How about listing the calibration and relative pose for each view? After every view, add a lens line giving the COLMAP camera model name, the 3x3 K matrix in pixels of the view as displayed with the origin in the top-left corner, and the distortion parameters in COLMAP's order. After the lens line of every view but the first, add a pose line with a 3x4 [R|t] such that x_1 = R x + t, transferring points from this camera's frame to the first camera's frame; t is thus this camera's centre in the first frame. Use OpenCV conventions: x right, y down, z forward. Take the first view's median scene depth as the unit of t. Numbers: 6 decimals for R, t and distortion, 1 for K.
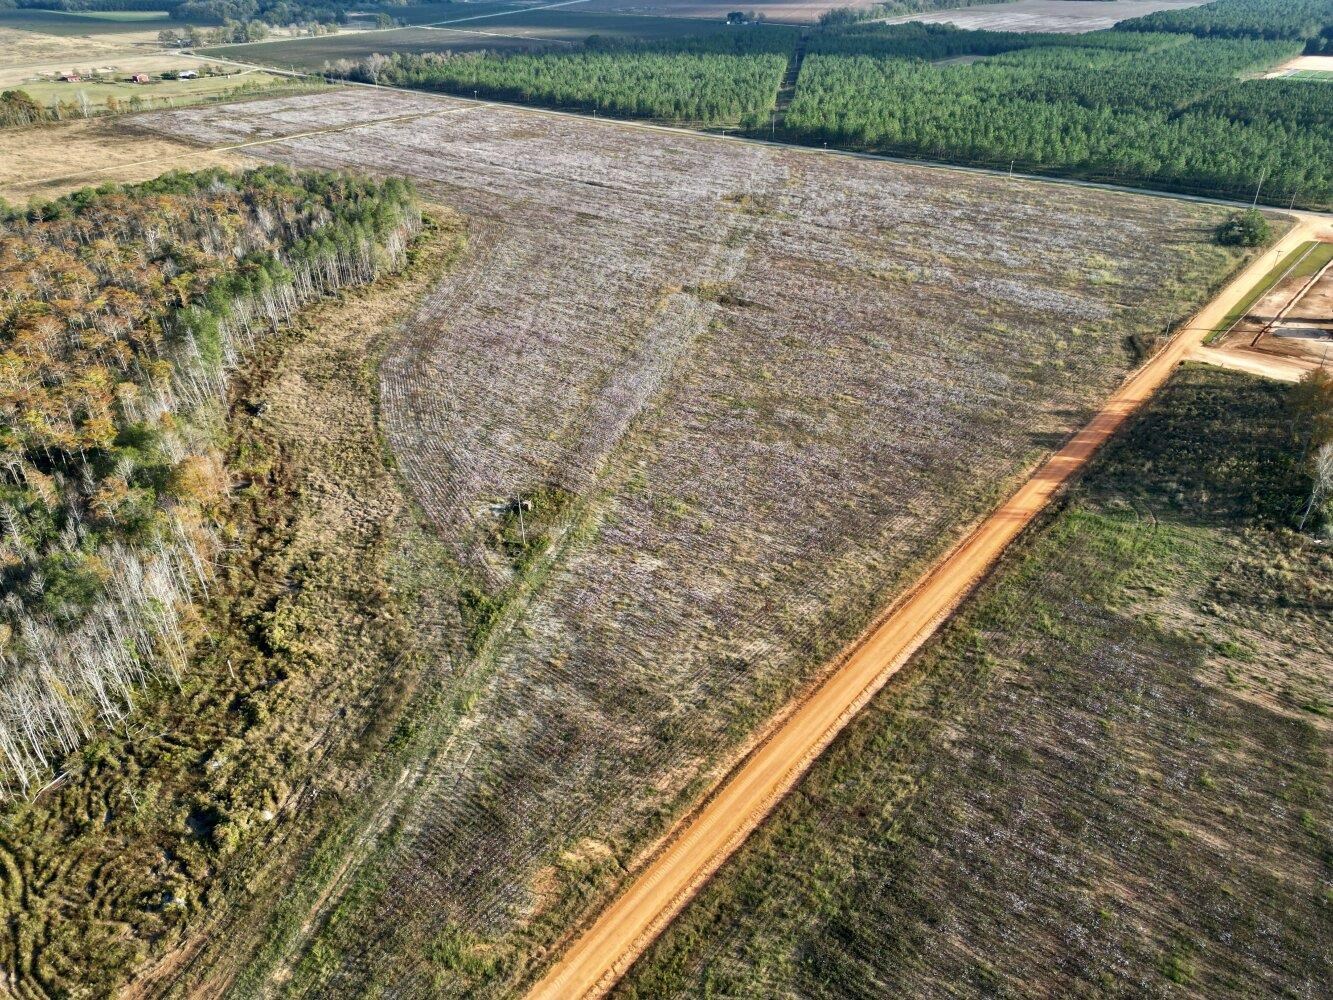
lens RADIAL K [[931.6, 0, 668.1], [0, 931.6, 494.3], [0, 0, 1]] dist [0.089958, -0.095117]
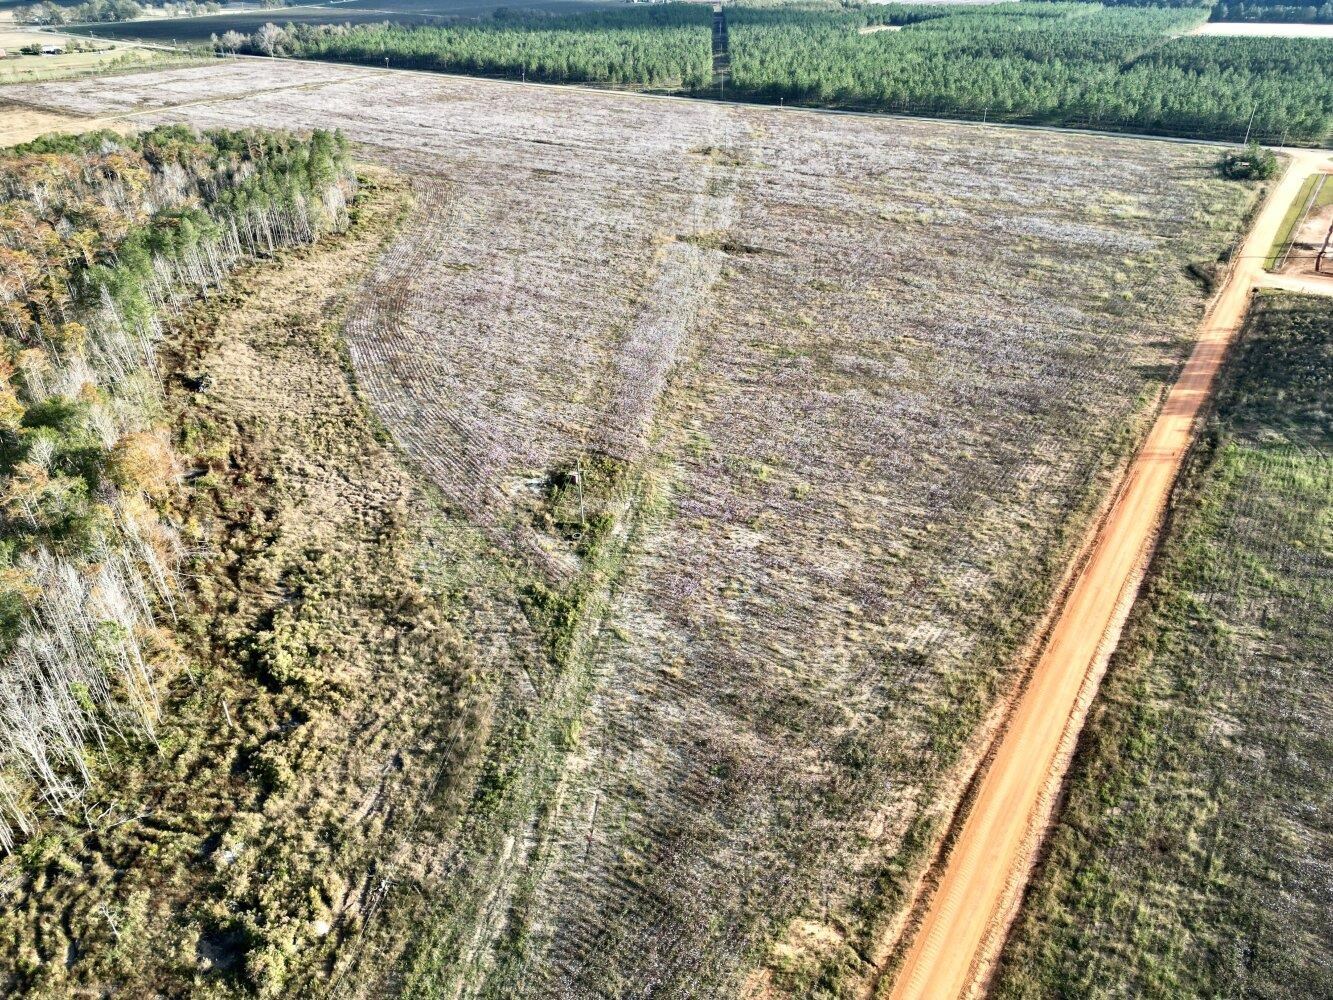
lens RADIAL K [[931.6, 0, 668.1], [0, 931.6, 494.3], [0, 0, 1]] dist [0.089958, -0.095117]
pose [[0.993941, -0.056676, 0.094174, -0.162491], [0.056561, 0.998392, 0.003894, 0.030717], [-0.094244, 0.001456, 0.995548, 0.221044]]
